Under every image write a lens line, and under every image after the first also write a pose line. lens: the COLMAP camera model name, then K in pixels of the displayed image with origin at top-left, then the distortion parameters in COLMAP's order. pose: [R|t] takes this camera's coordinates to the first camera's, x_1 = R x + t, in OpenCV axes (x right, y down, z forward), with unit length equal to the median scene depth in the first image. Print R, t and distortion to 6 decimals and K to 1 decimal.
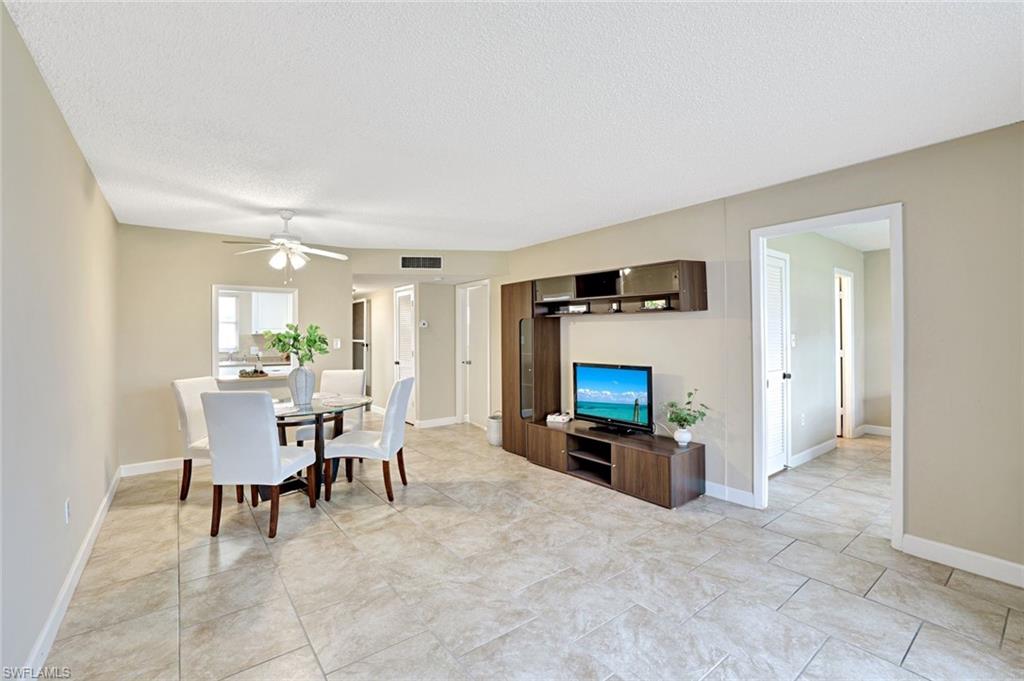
lens RADIAL K [[435.0, 0, 512.7], [0, 435.0, 334.2], [0, 0, 1]] dist [-0.016552, 0.000035]
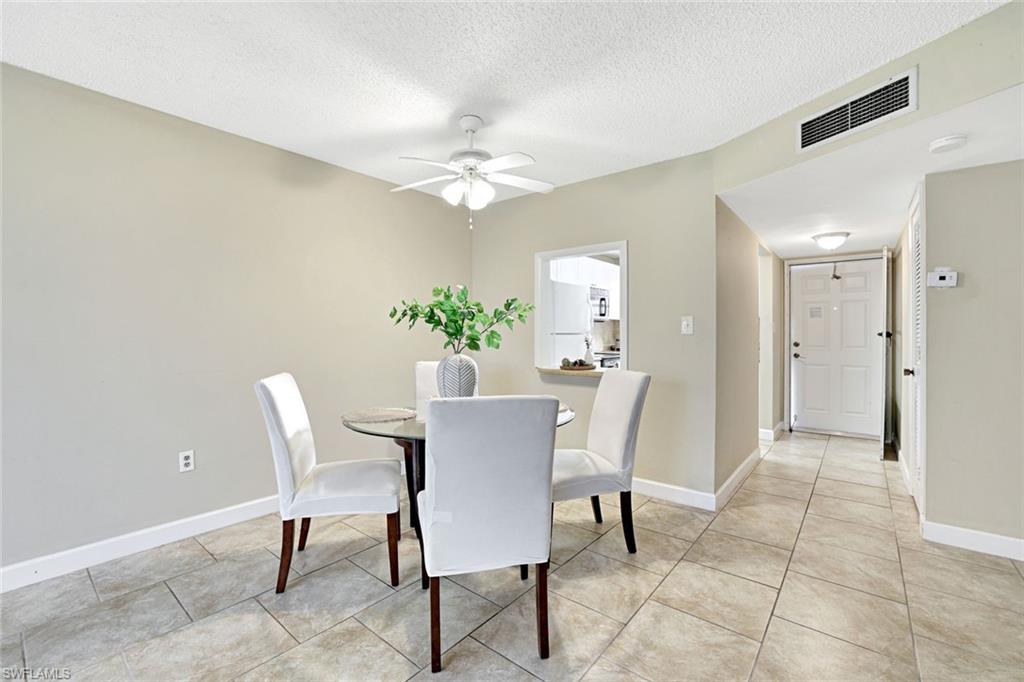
lens RADIAL K [[435.0, 0, 512.7], [0, 435.0, 334.7], [0, 0, 1]] dist [-0.016552, 0.000035]
pose [[0.228346, 0.003871, -0.973572, 0.162264], [-0.000383, 0.999992, 0.003886, 0.051905], [0.973580, -0.000514, 0.228346, 1.034562]]
